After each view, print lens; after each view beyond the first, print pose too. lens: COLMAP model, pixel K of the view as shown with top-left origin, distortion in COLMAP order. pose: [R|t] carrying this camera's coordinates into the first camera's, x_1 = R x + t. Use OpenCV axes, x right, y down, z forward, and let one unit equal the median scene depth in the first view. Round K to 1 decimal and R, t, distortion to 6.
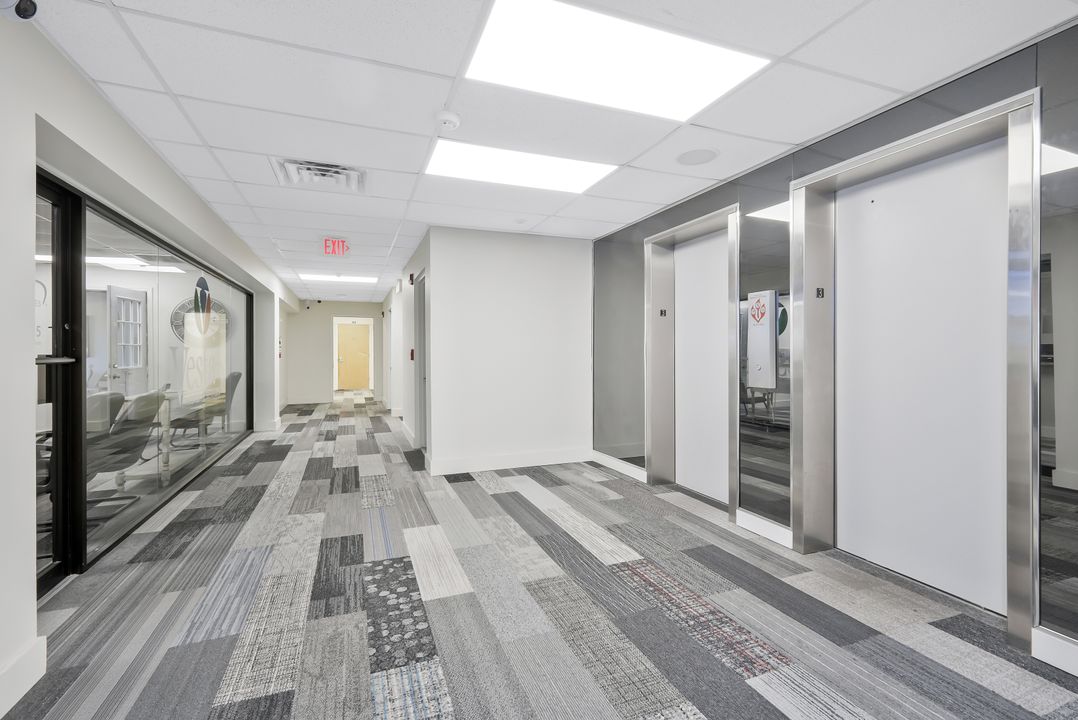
lens RADIAL K [[477.3, 0, 540.8], [0, 477.3, 354.9], [0, 0, 1]] dist [0.007254, -0.000564]
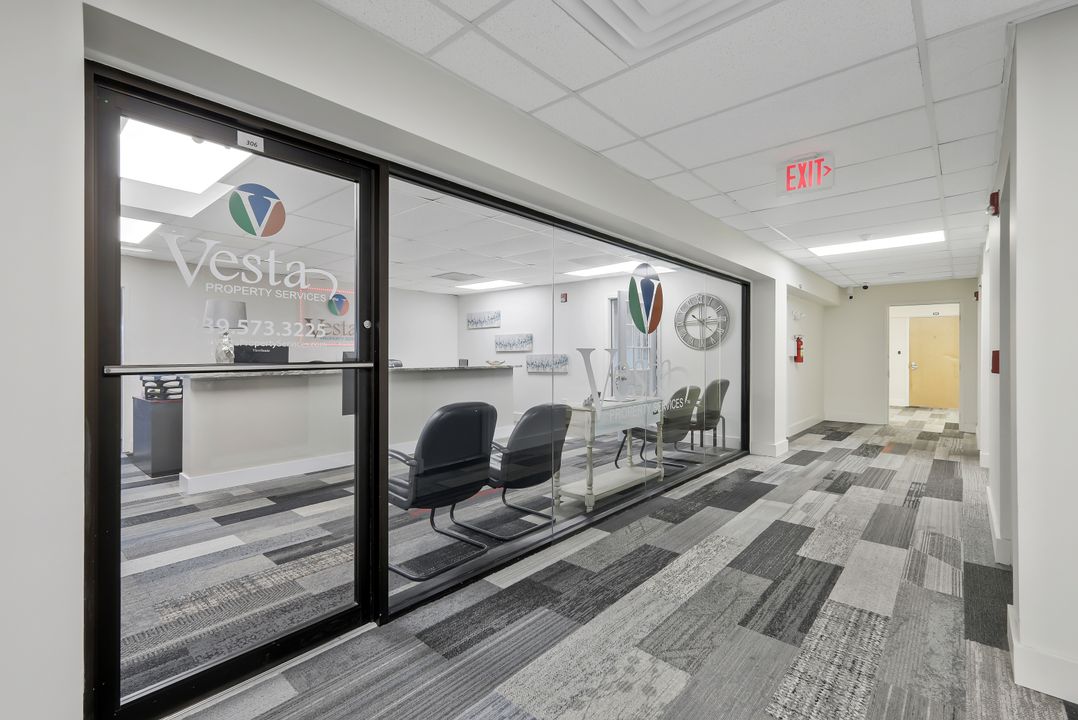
lens RADIAL K [[477.3, 0, 540.8], [0, 477.3, 354.9], [0, 0, 1]] dist [0.007254, -0.000564]
pose [[0.450419, 0.003317, -0.892811, -0.055367], [-0.008362, 0.999965, -0.000503, -0.004107], [0.892778, 0.007693, 0.450431, 0.457603]]
